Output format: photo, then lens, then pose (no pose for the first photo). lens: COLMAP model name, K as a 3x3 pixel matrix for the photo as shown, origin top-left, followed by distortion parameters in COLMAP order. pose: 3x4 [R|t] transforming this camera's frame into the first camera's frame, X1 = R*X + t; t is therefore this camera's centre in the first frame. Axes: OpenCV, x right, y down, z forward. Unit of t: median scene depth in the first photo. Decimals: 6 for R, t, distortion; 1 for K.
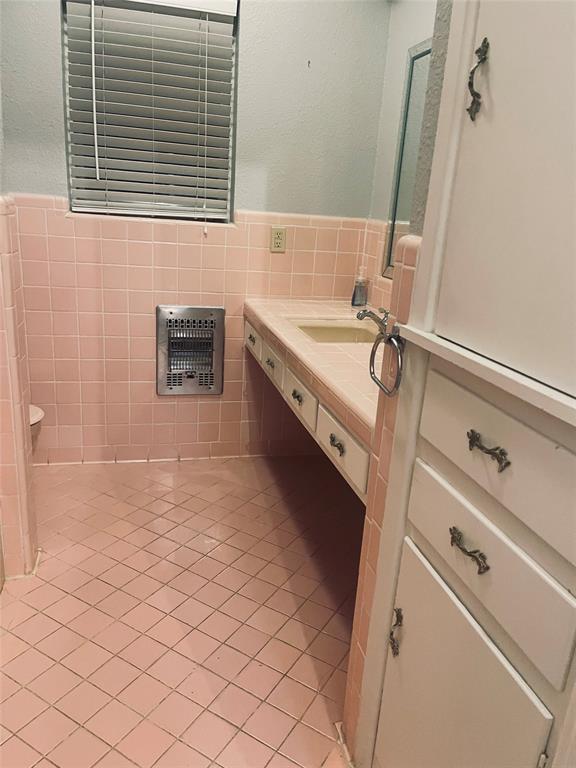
lens RADIAL K [[575.7, 0, 292.2], [0, 575.7, 389.9], [0, 0, 1]] dist [0.041350, -0.069175]
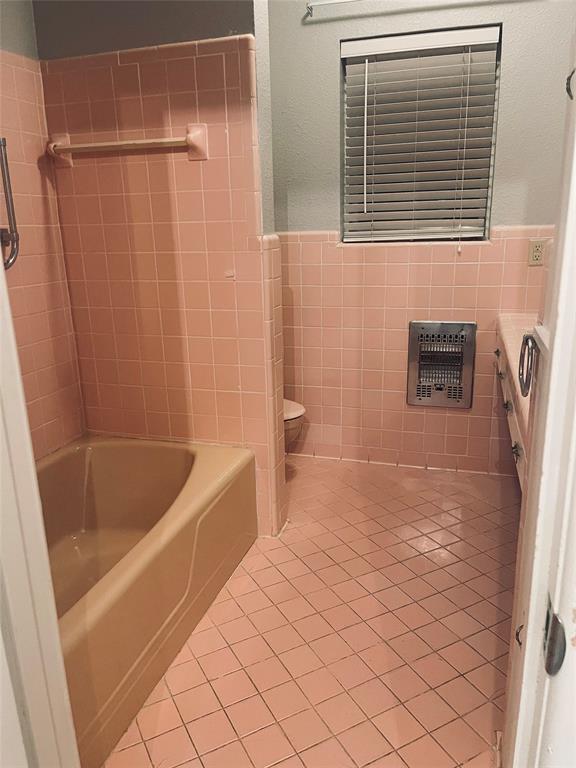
lens RADIAL K [[575.7, 0, 282.8], [0, 575.7, 387.6], [0, 0, 1]] dist [0.041350, -0.069175]
pose [[0.847240, 0.051826, -0.528675, 0.142826], [-0.075446, 0.996880, -0.023184, 0.021189], [0.525825, 0.059529, 0.848507, -0.038565]]
